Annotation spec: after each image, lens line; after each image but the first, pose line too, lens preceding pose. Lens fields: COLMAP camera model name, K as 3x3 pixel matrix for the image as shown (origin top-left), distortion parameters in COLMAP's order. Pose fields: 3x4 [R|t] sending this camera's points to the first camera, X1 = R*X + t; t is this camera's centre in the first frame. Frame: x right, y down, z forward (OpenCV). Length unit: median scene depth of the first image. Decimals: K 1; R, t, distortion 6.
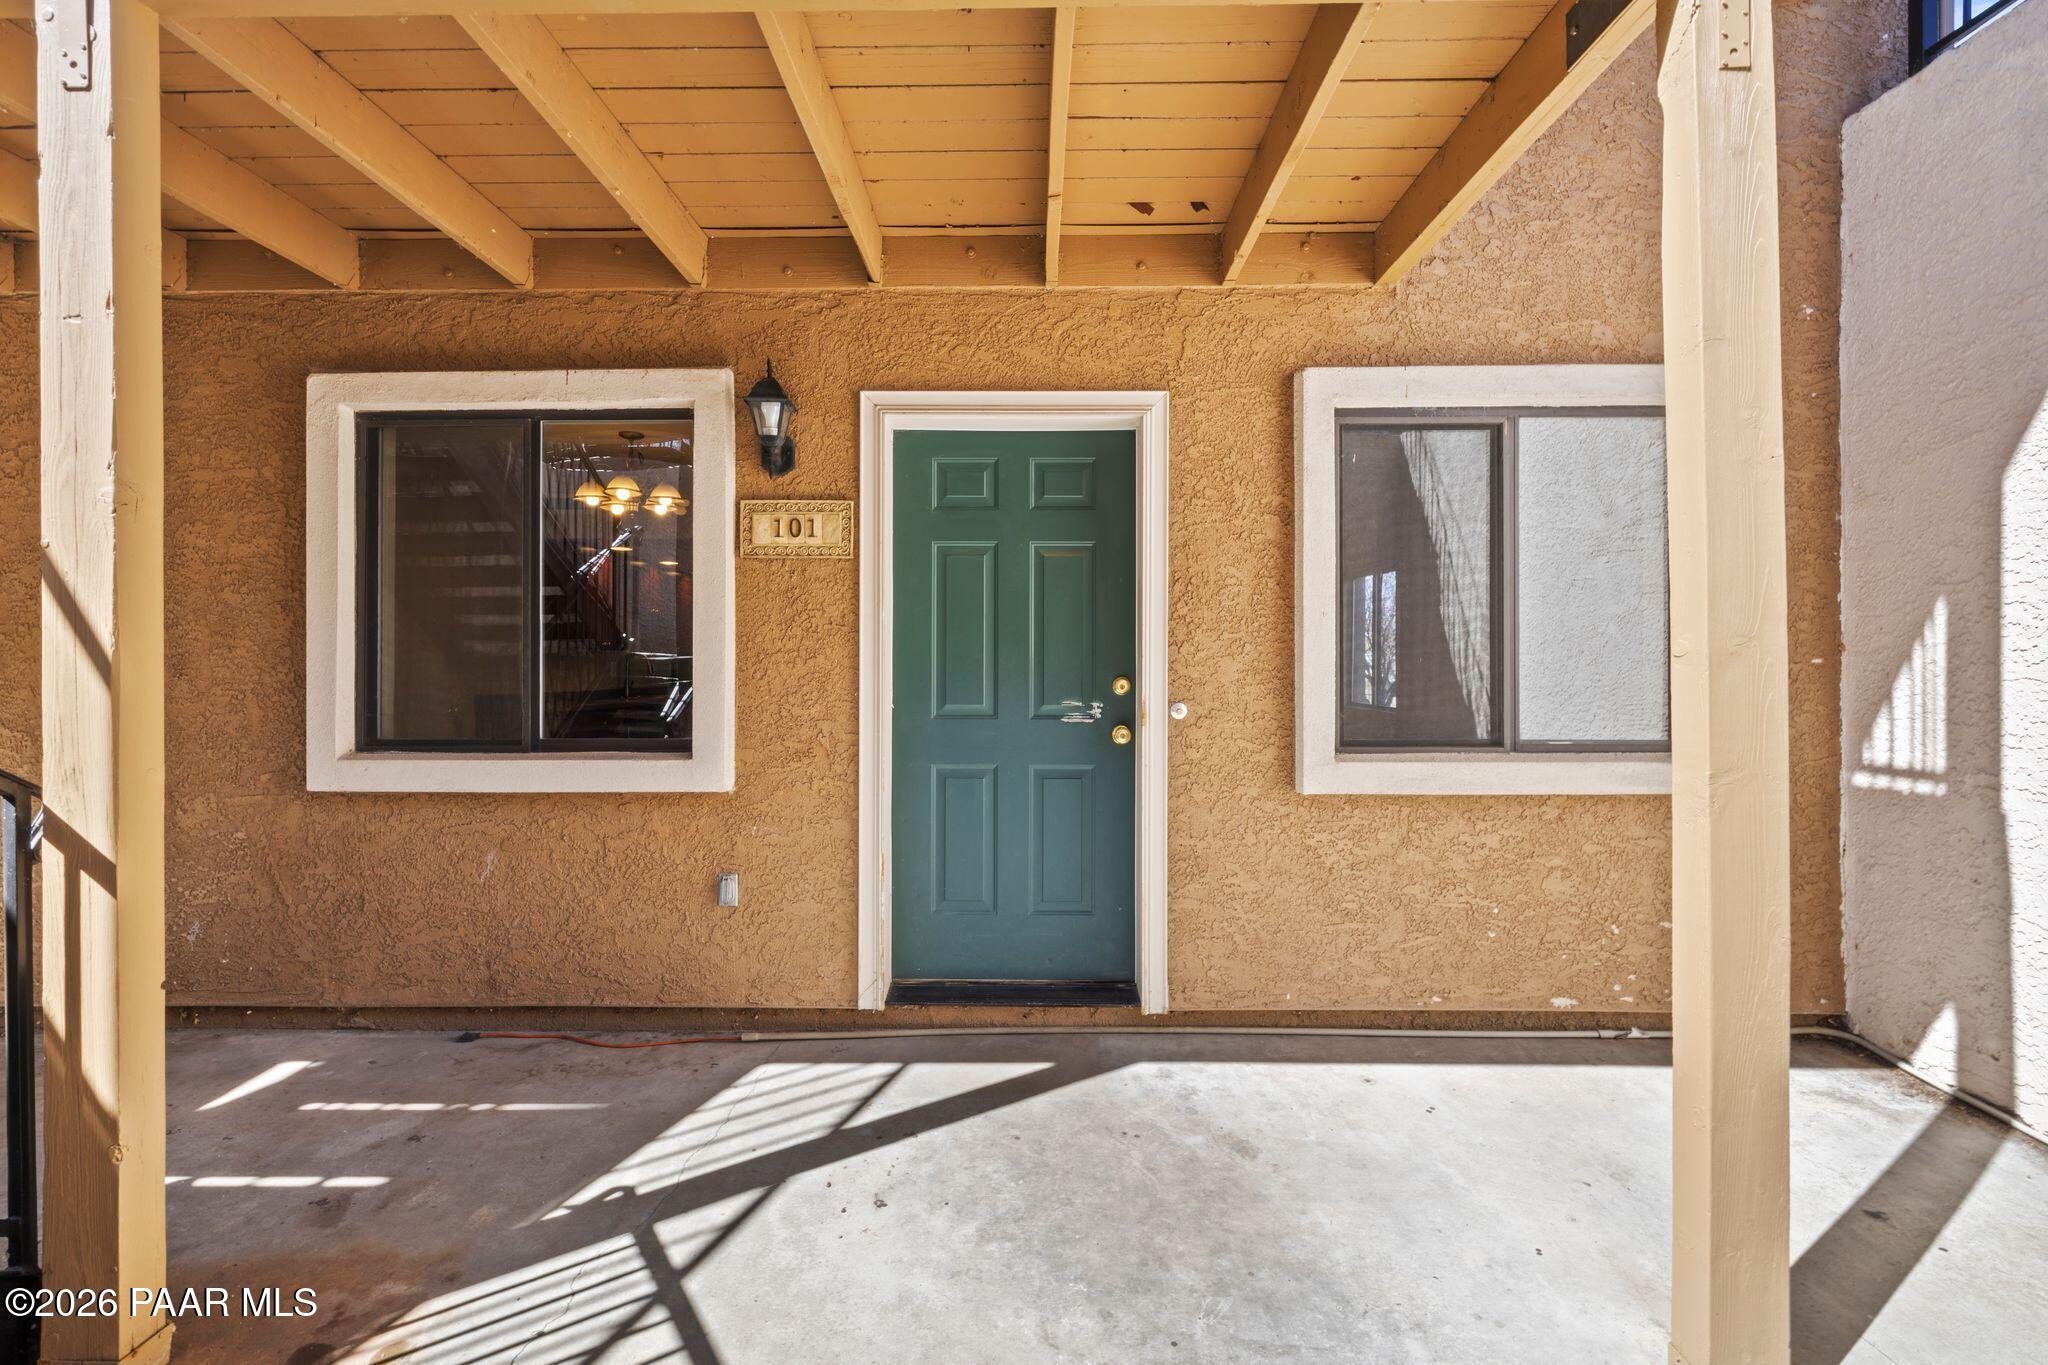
lens RADIAL K [[862.8, 0, 1013.3], [0, 862.8, 666.8], [0, 0, 1]] dist [-0.000915, 0.000561]
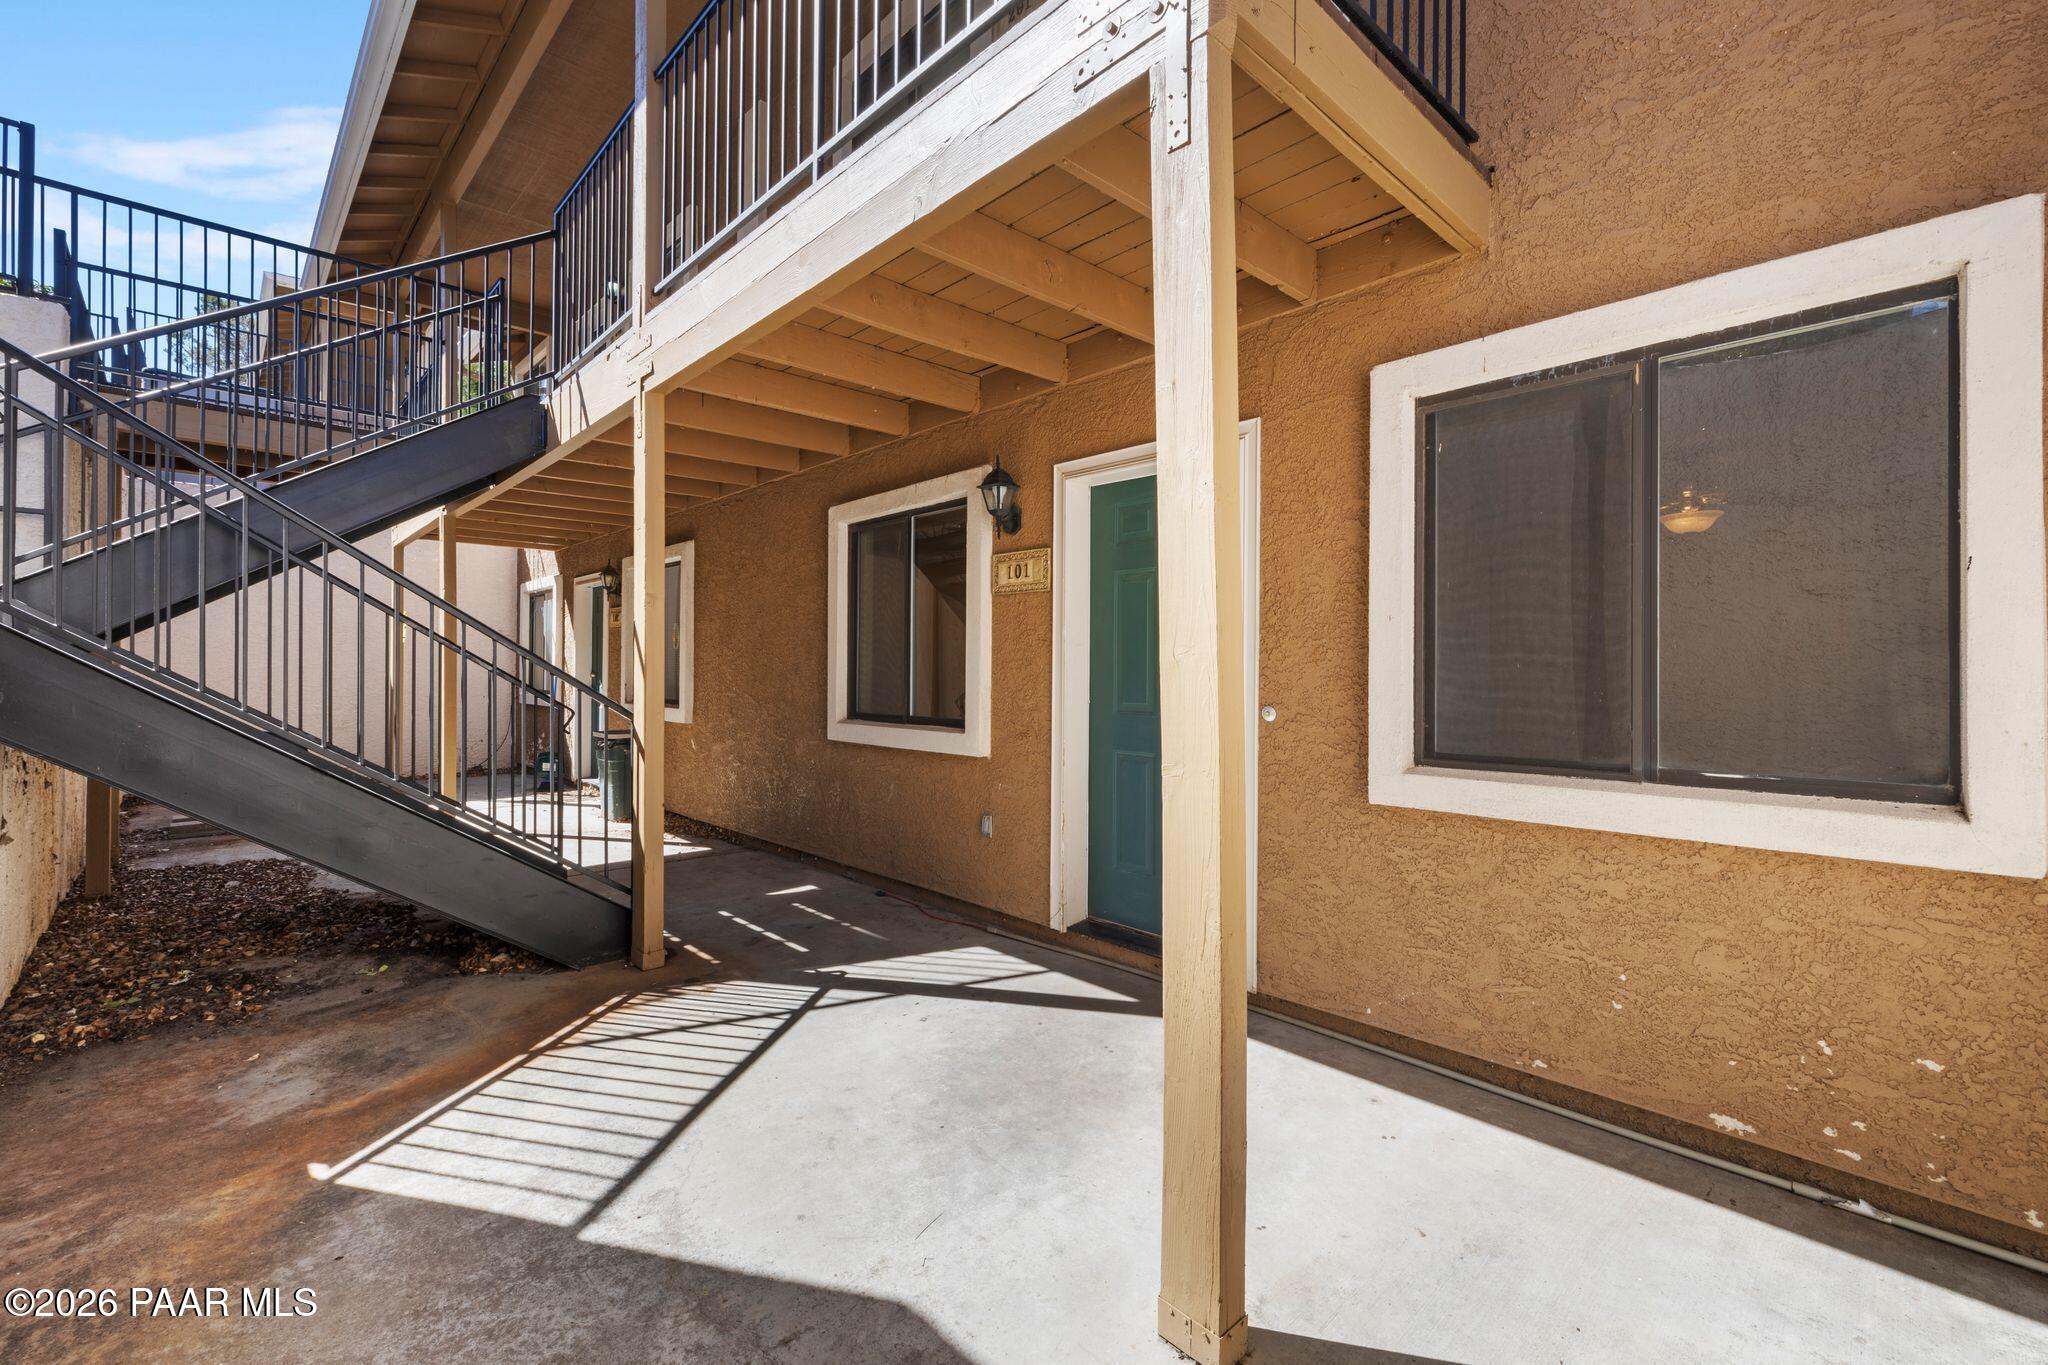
lens RADIAL K [[862.8, 0, 1013.3], [0, 862.8, 666.8], [0, 0, 1]] dist [-0.000915, 0.000561]
pose [[0.692466, -0.000620, -0.721450, 0.746277], [-0.004521, 0.999976, -0.005198, 0.000037], [0.721437, 0.006861, 0.692447, 0.031799]]
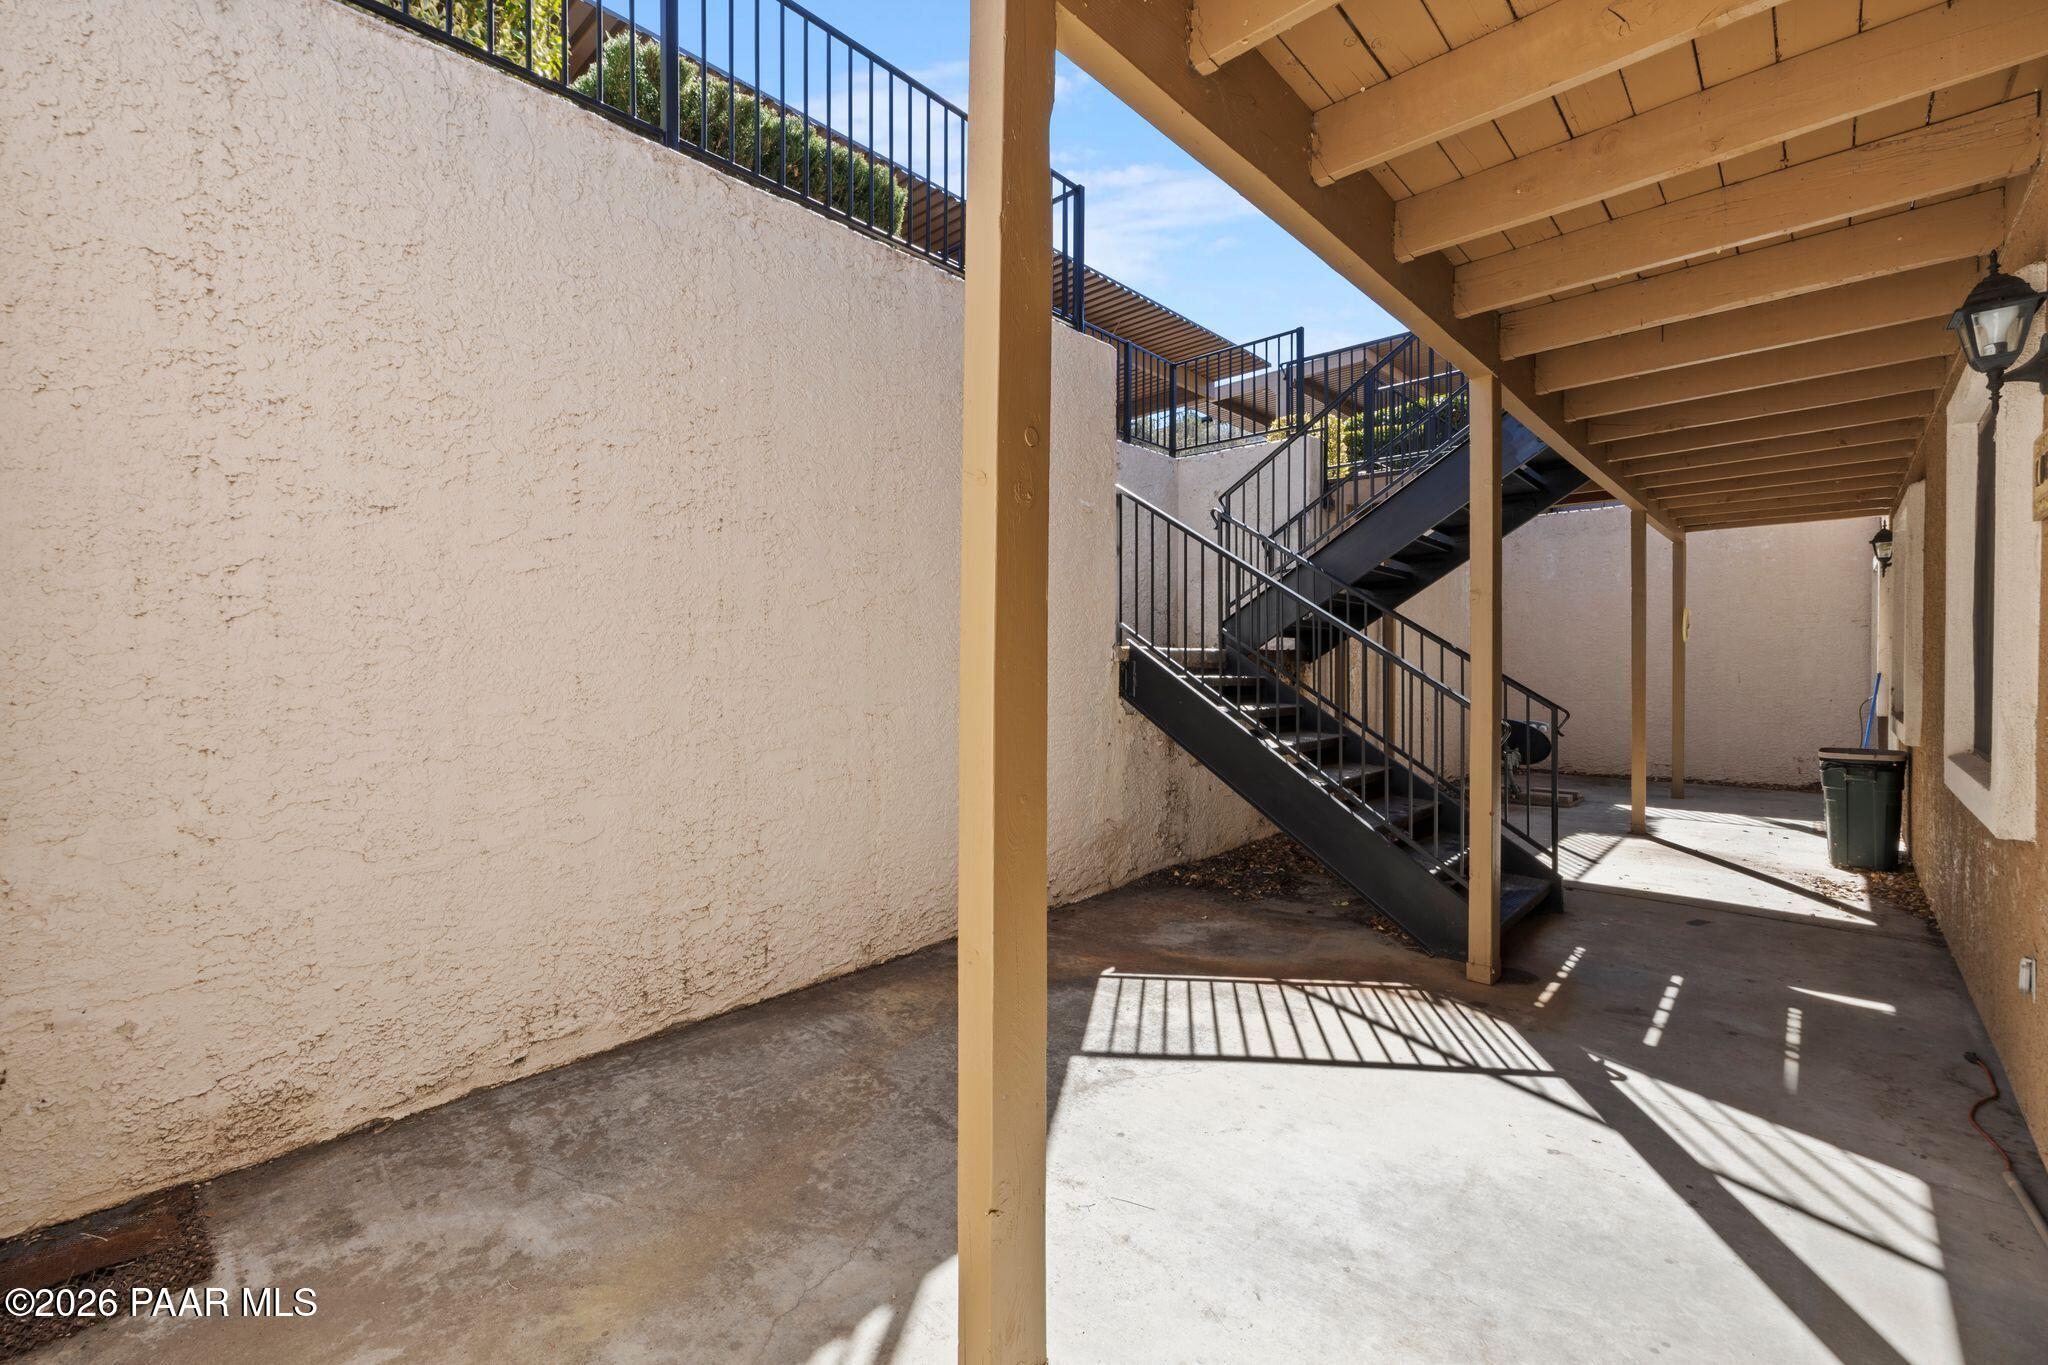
lens RADIAL K [[862.8, 0, 1013.3], [0, 862.8, 666.8], [0, 0, 1]] dist [-0.000915, 0.000561]
pose [[-0.675872, 0.000283, -0.737019, 0.798748], [-0.002474, 0.999993, 0.002653, -0.005242], [0.737015, 0.003617, -0.675867, 0.866443]]
